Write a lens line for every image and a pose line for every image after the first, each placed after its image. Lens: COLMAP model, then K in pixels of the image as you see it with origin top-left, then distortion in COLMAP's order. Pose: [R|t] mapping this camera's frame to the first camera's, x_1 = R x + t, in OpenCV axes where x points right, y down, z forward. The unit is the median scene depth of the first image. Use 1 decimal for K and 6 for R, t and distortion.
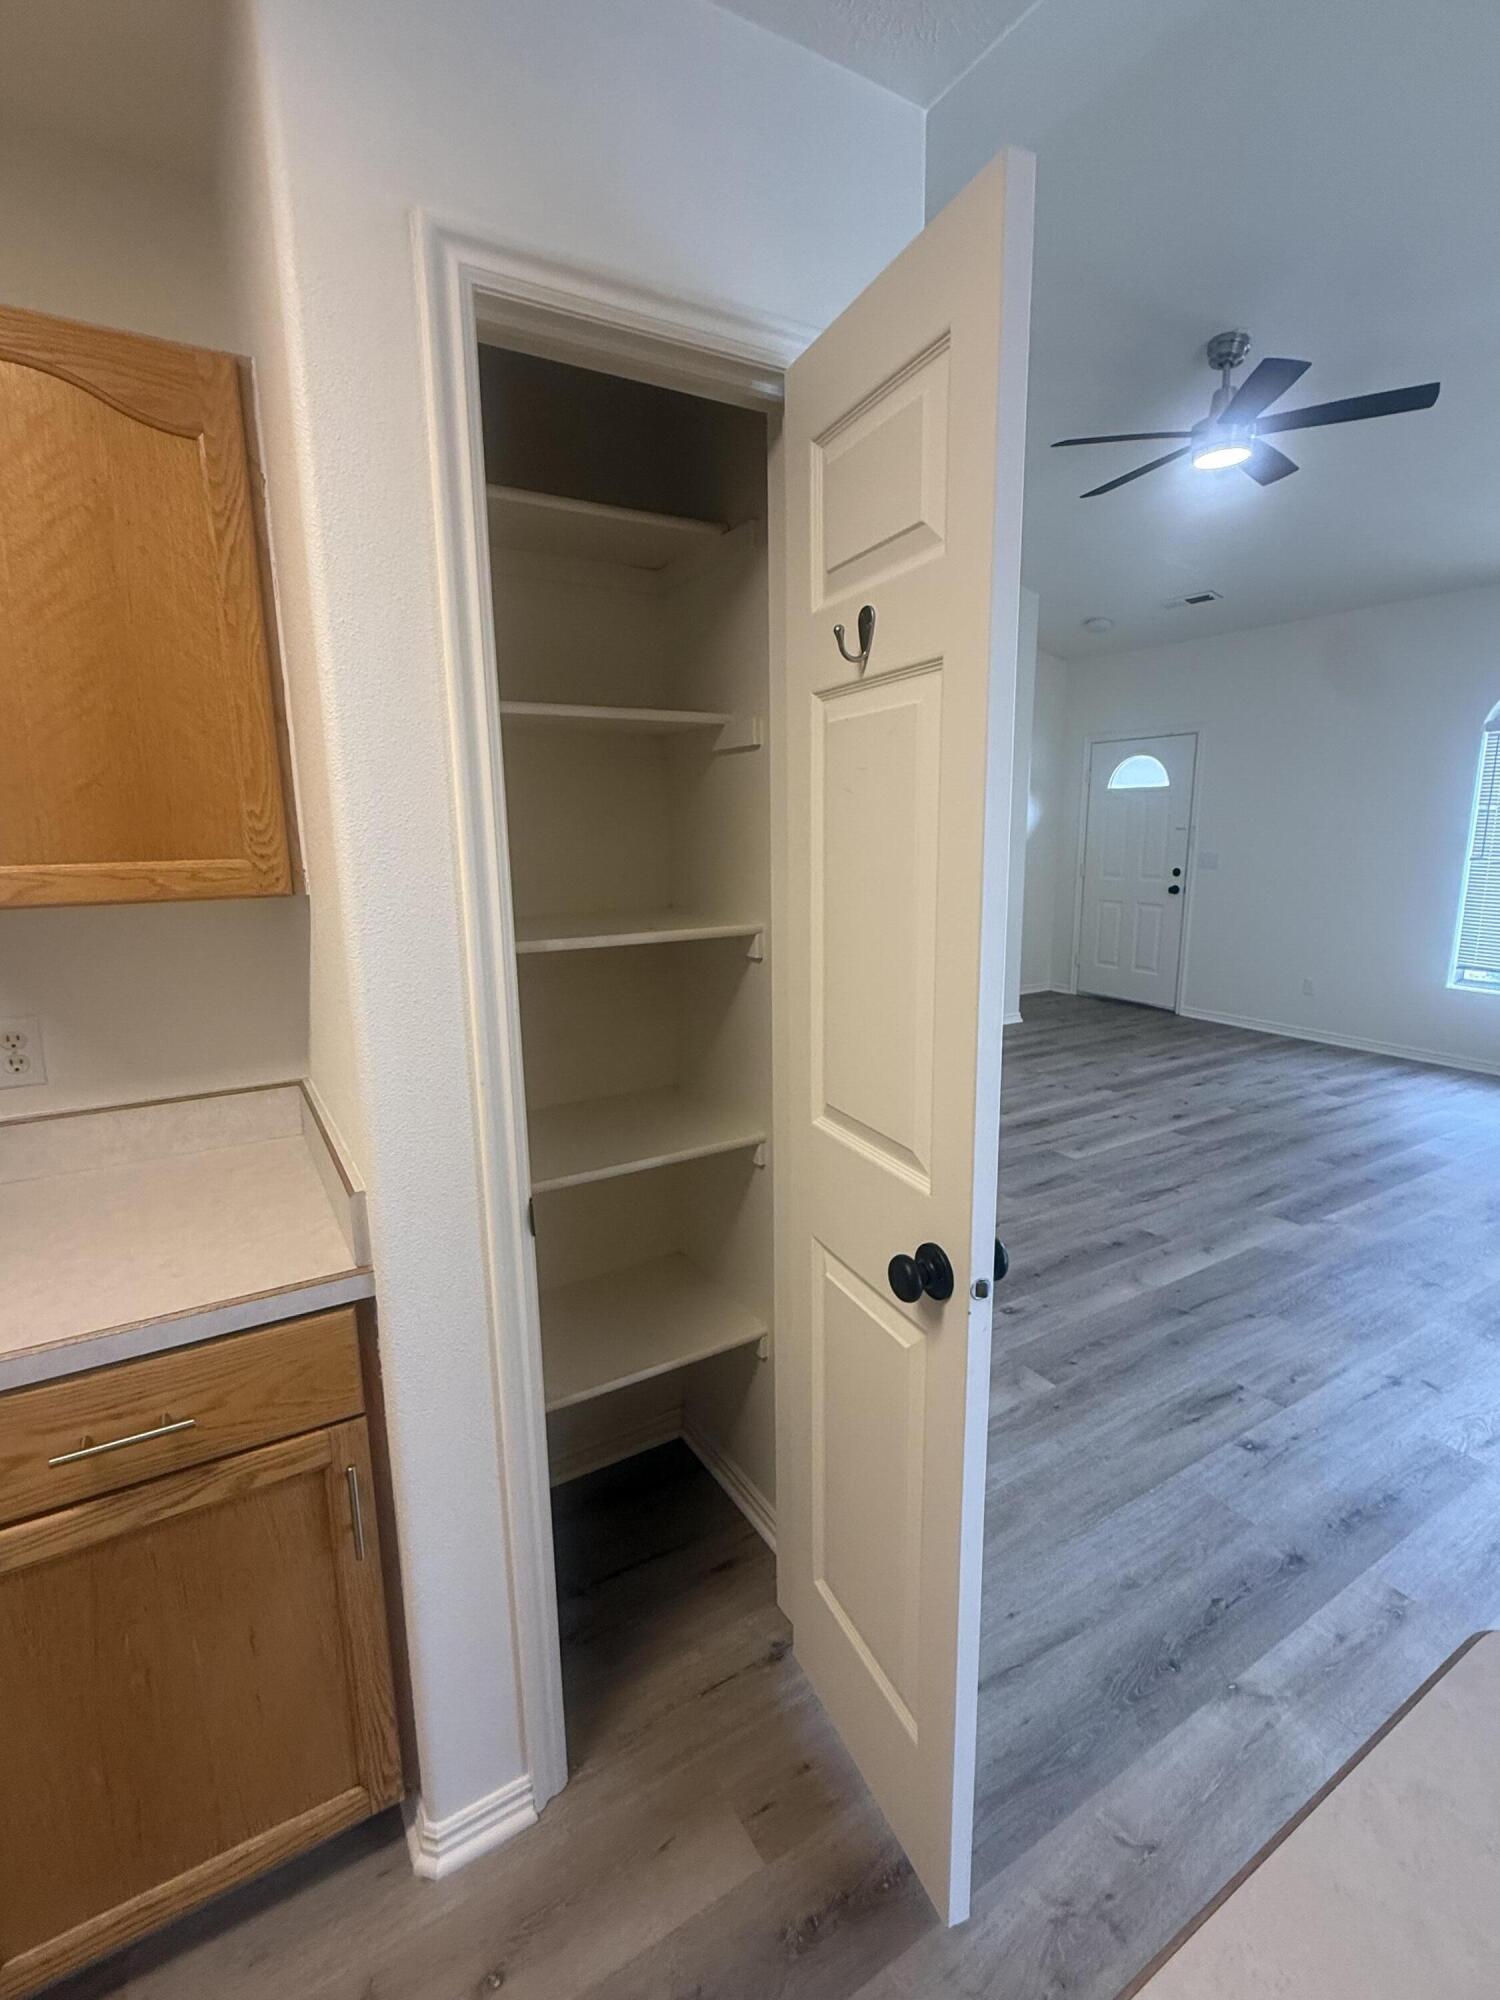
lens RADIAL K [[911.5, 0, 748.9], [0, 911.5, 999.0], [0, 0, 1]] dist [-0.000020, -0.000216]
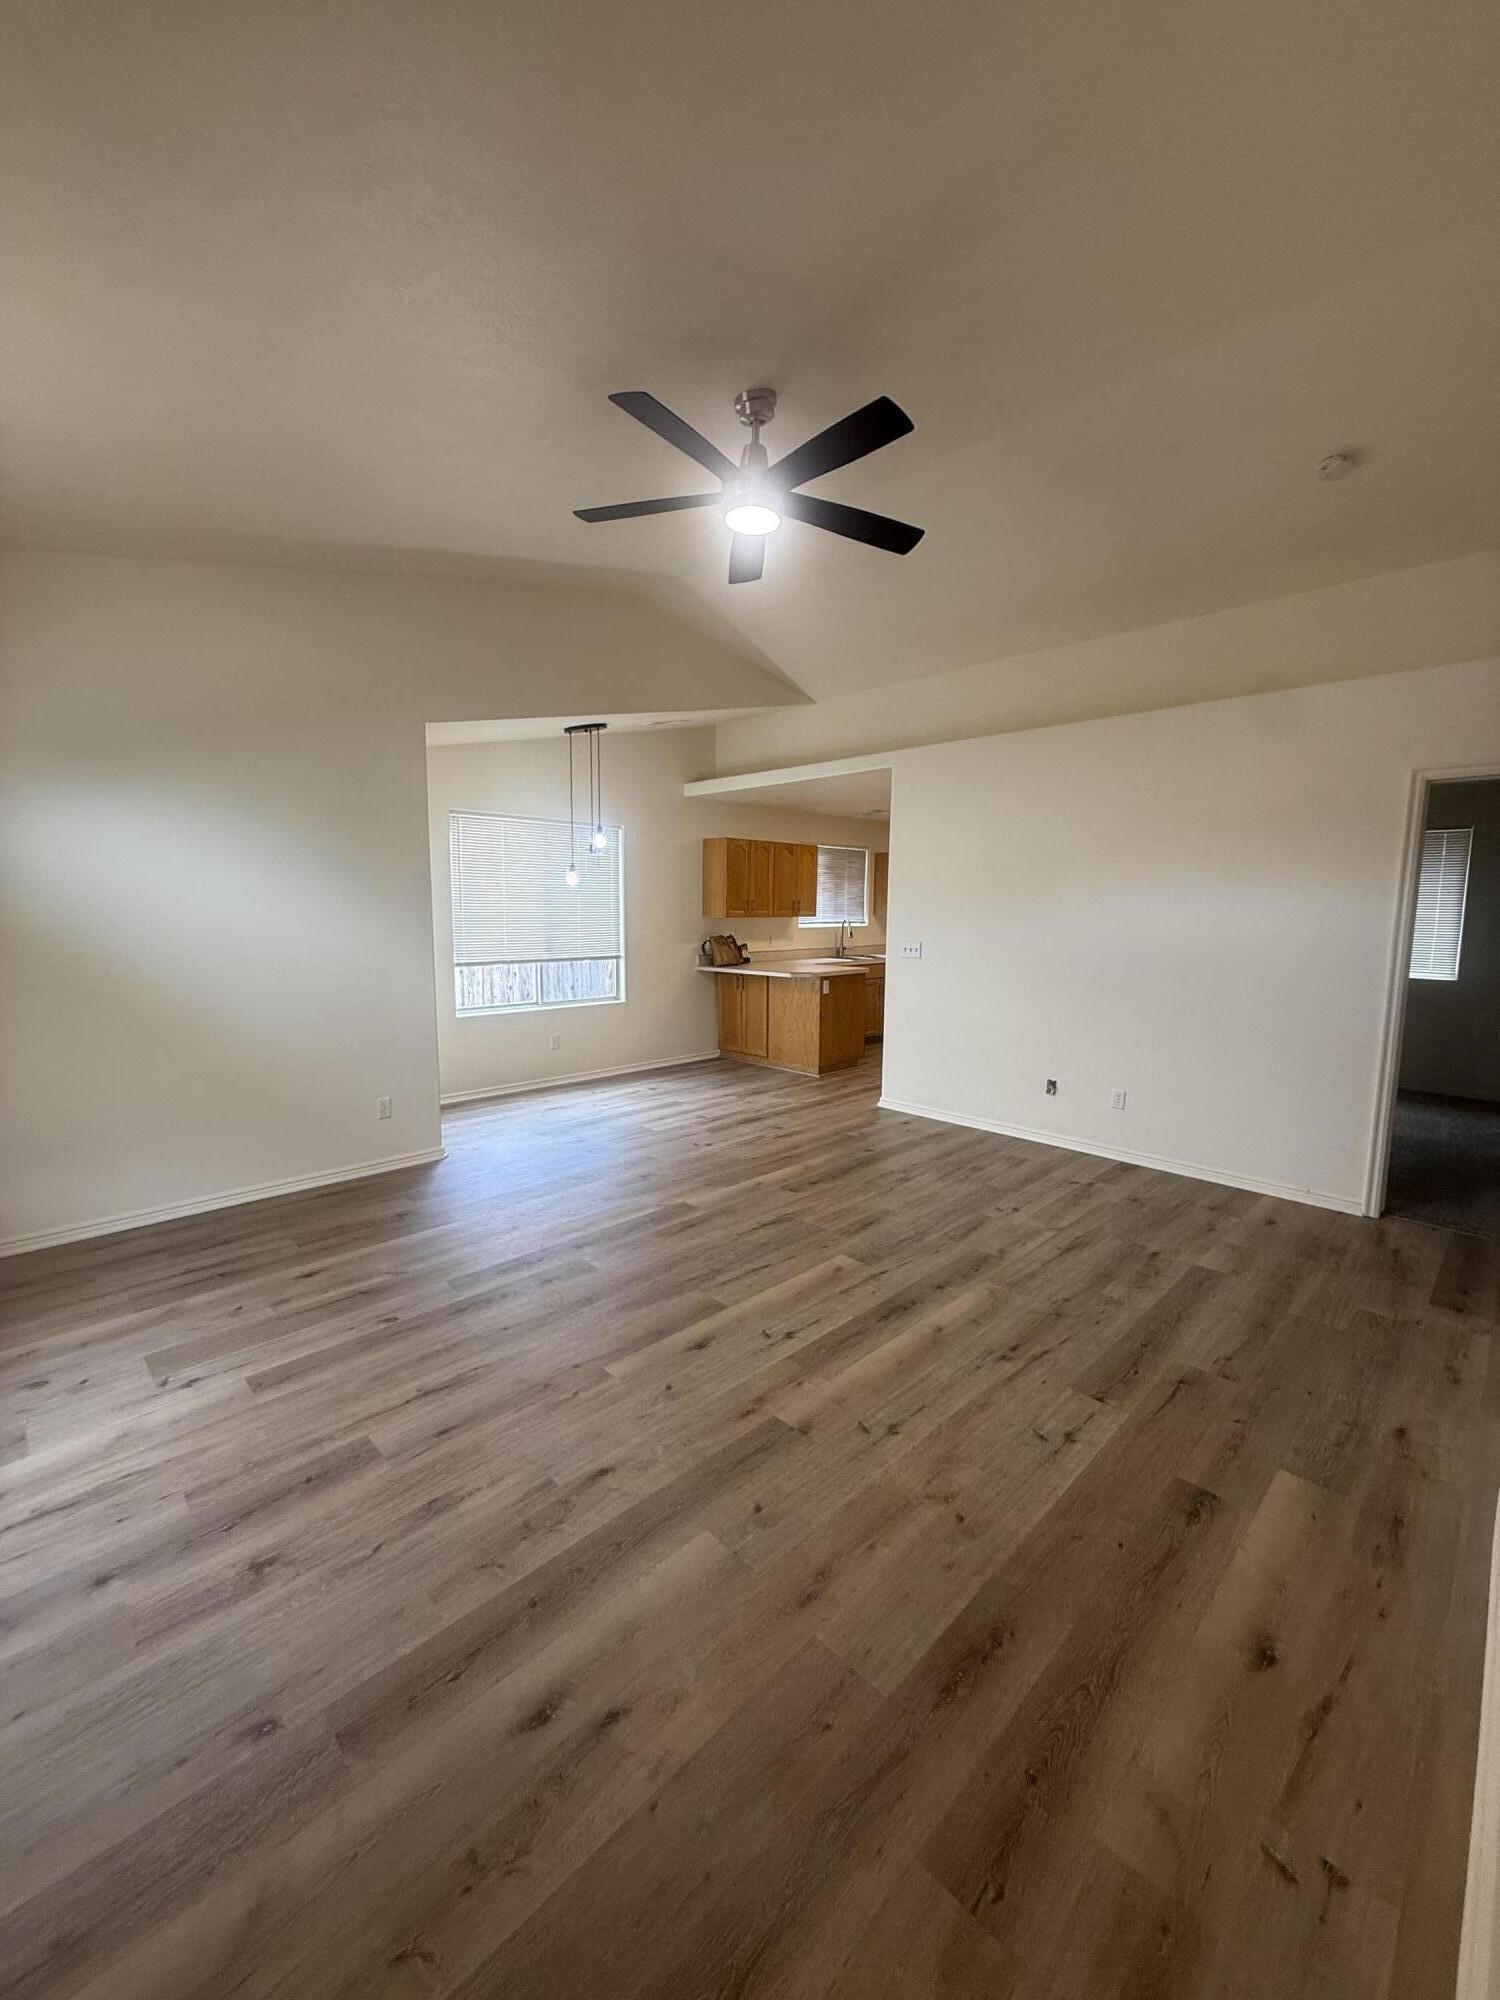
lens RADIAL K [[794.6, 0, 748.9], [0, 794.6, 1001.8], [0, 0, 1]] dist [-0.000488, 0.000389]
pose [[-0.972343, 0.032855, -0.231234, 0.742338], [-0.040820, 0.950913, 0.306756, -0.389418], [0.229962, 0.307711, -0.923272, 1.939837]]
